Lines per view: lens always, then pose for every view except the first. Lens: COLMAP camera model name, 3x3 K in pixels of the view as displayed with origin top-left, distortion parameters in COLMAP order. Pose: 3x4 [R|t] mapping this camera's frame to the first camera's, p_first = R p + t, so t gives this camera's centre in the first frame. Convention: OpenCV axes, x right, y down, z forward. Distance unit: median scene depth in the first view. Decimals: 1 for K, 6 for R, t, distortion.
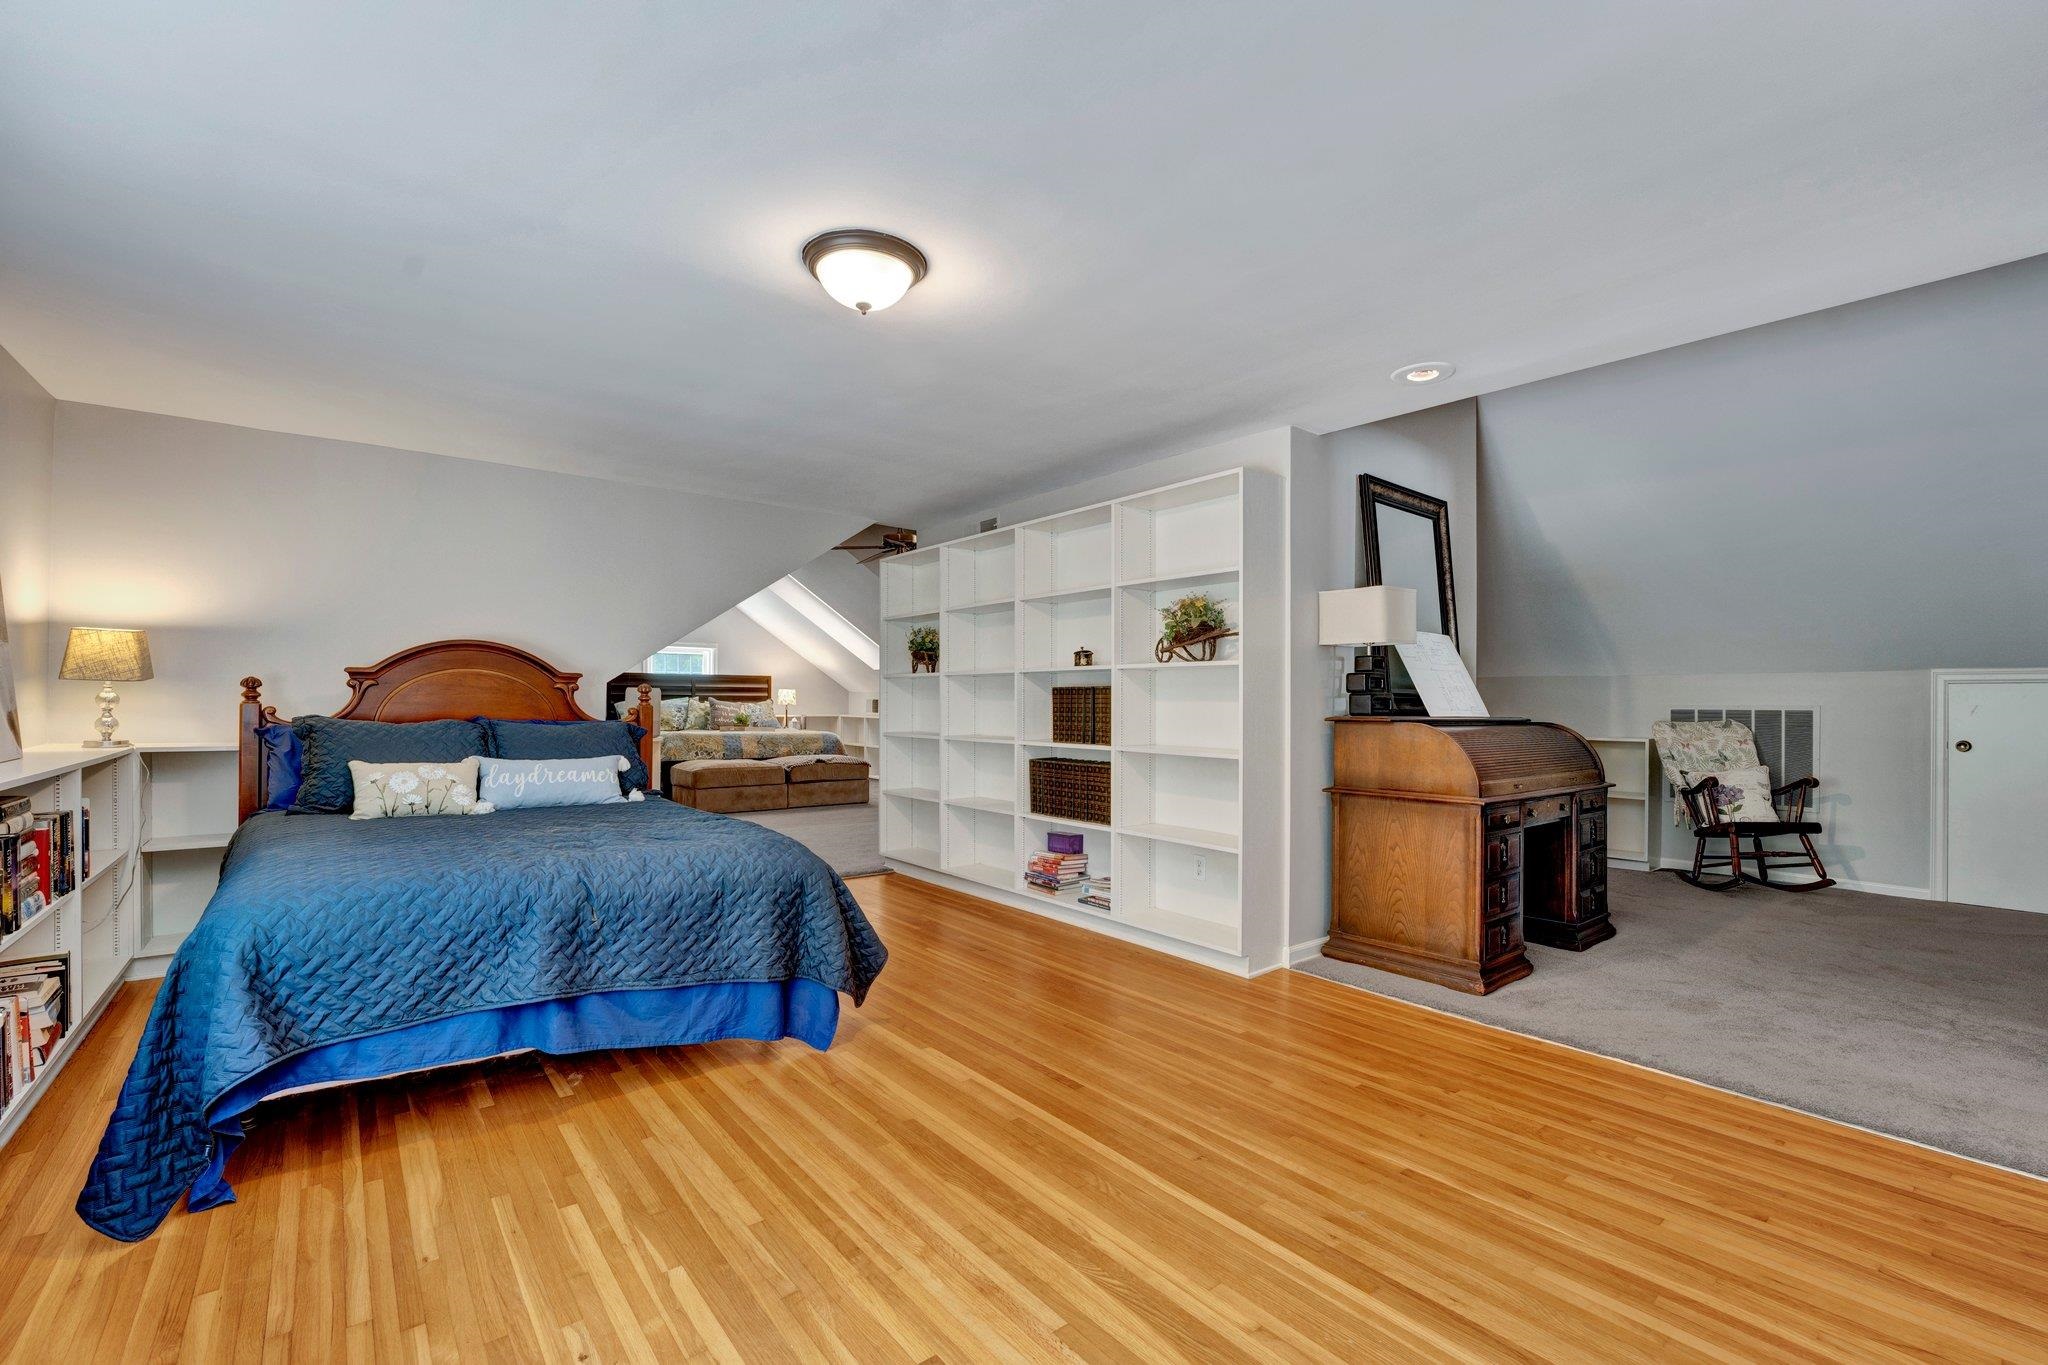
lens RADIAL K [[895.3, 0, 1031.6], [0, 895.3, 698.0], [0, 0, 1]] dist [-0.019282, -0.000616]
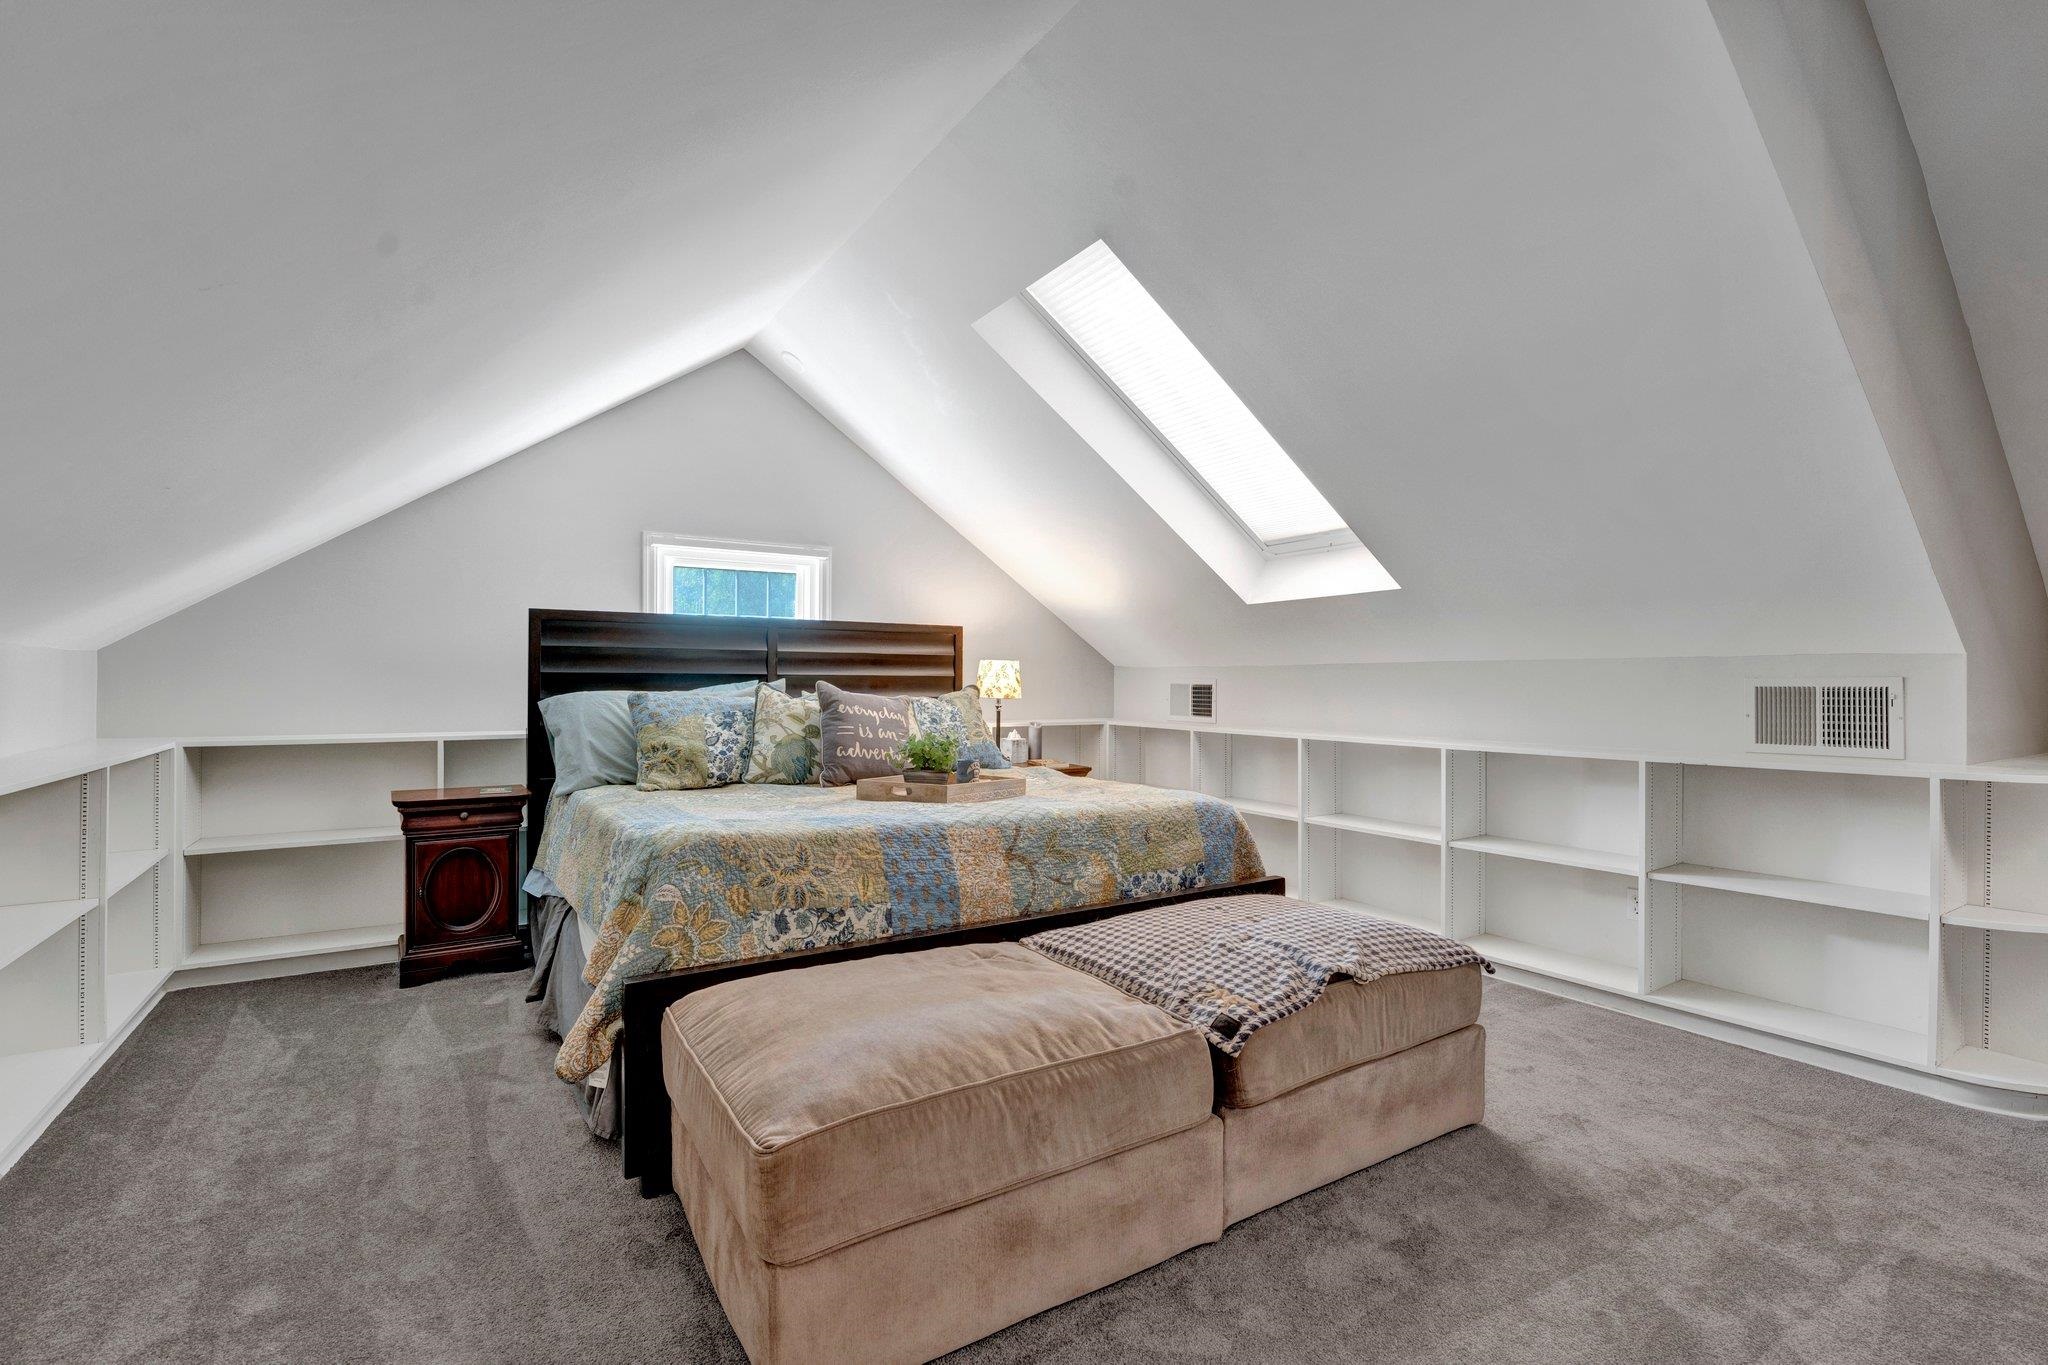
lens RADIAL K [[895.3, 0, 1013.2], [0, 895.3, 680.0], [0, 0, 1]] dist [-0.019282, -0.000616]
pose [[0.994482, -0.002866, -0.104867, -0.772878], [0.002935, 0.999996, 0.000506, -0.003061], [0.104865, -0.000811, 0.994486, 2.063585]]
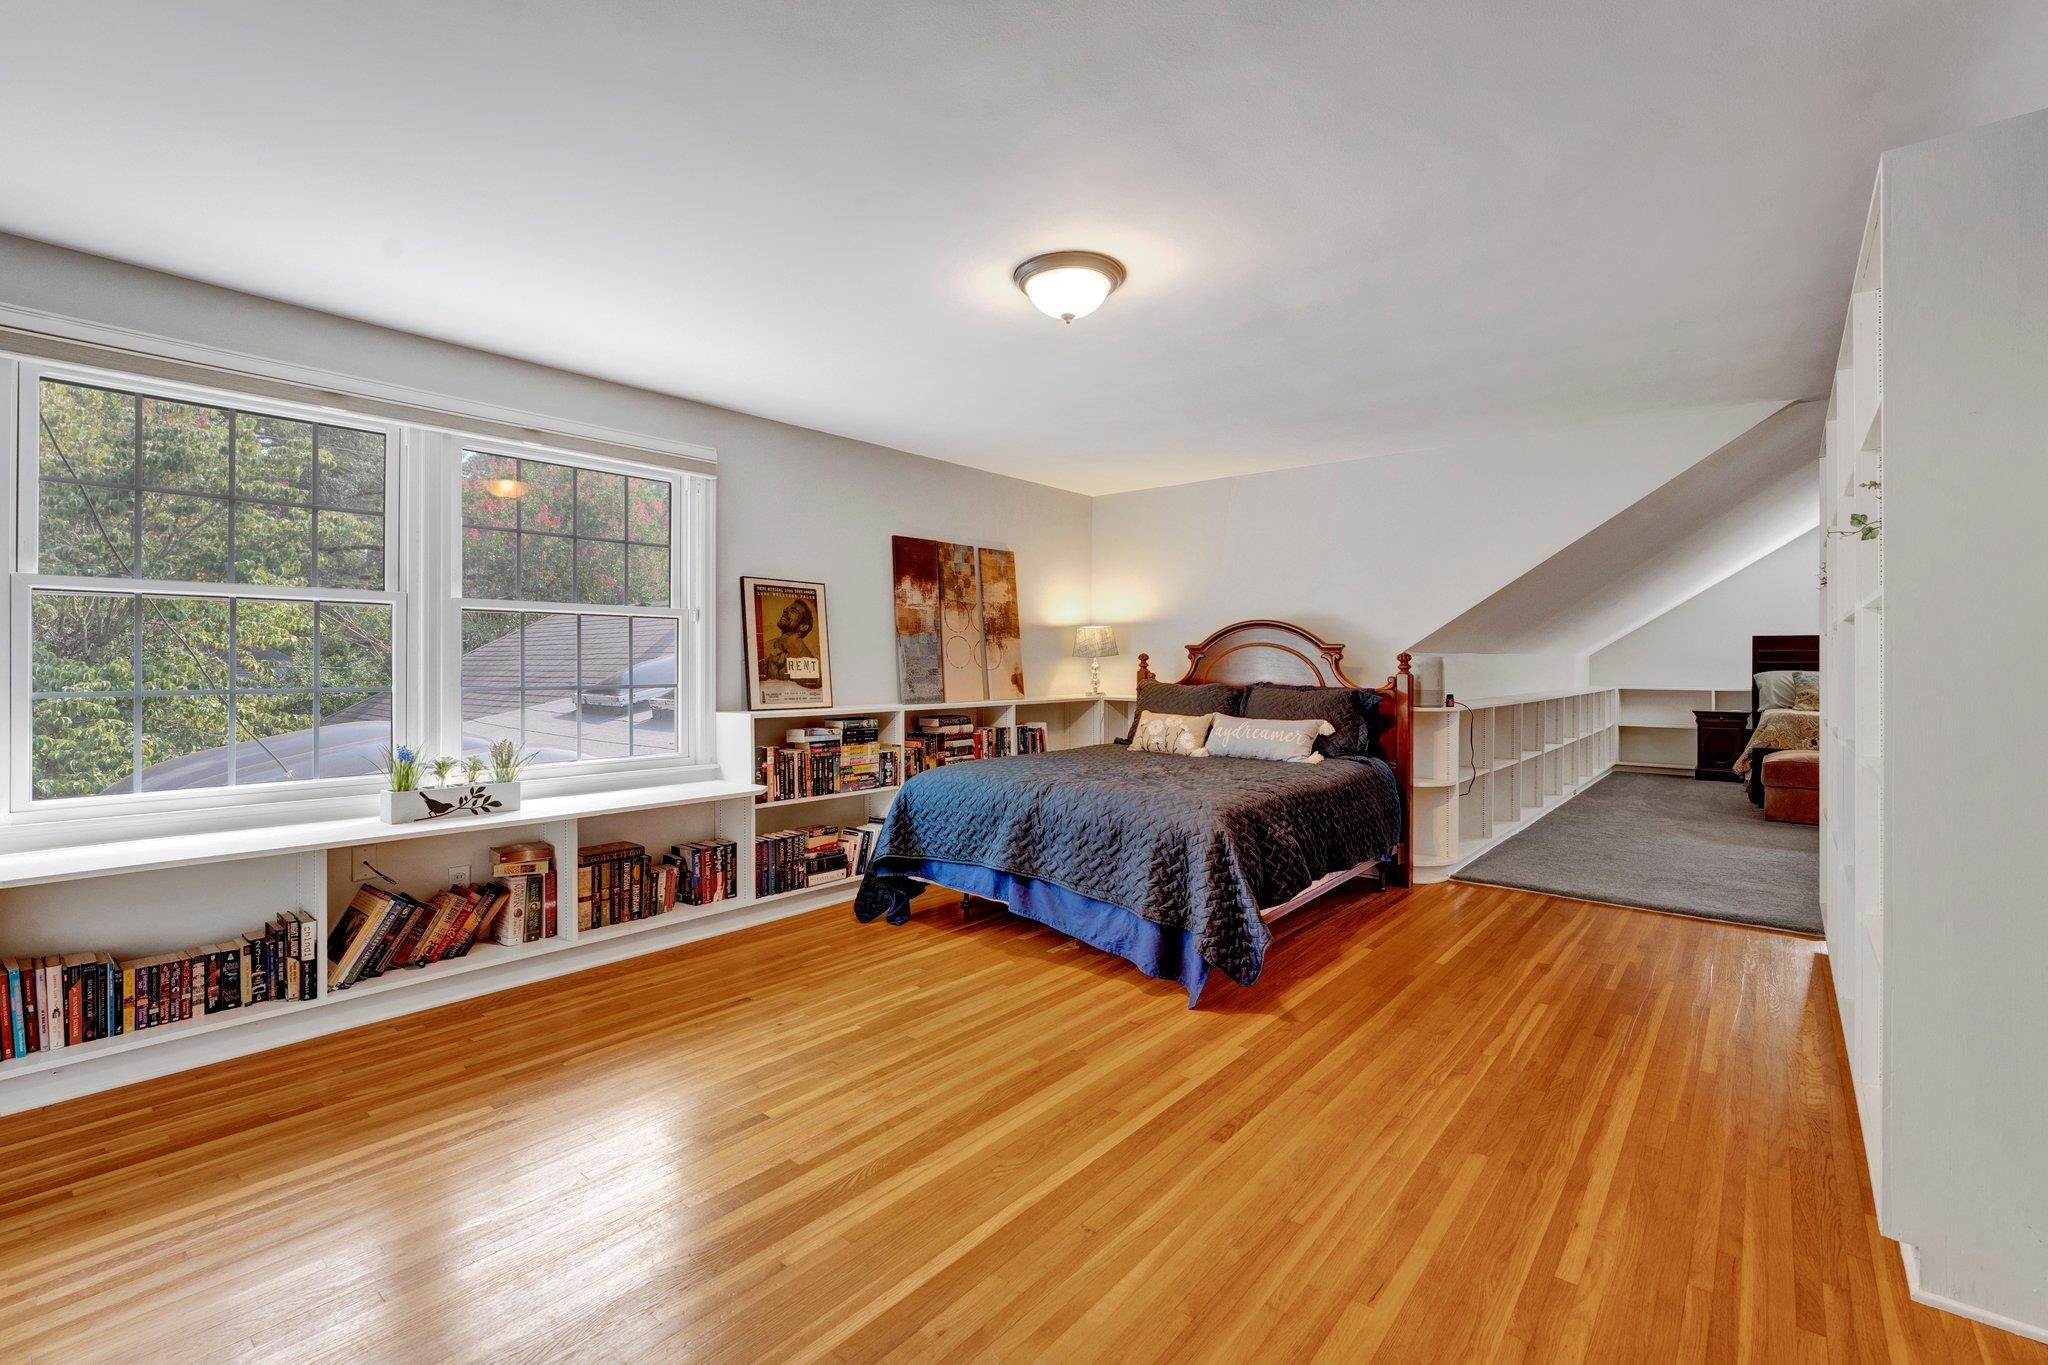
lens RADIAL K [[895.3, 0, 983.0], [0, 895.3, 657.3], [0, 0, 1]] dist [-0.019282, -0.000616]
pose [[0.164800, -0.012474, -0.986248, 0.640092], [-0.000119, 0.999920, -0.012667, 0.003000], [0.986327, 0.002205, 0.164786, 0.503924]]
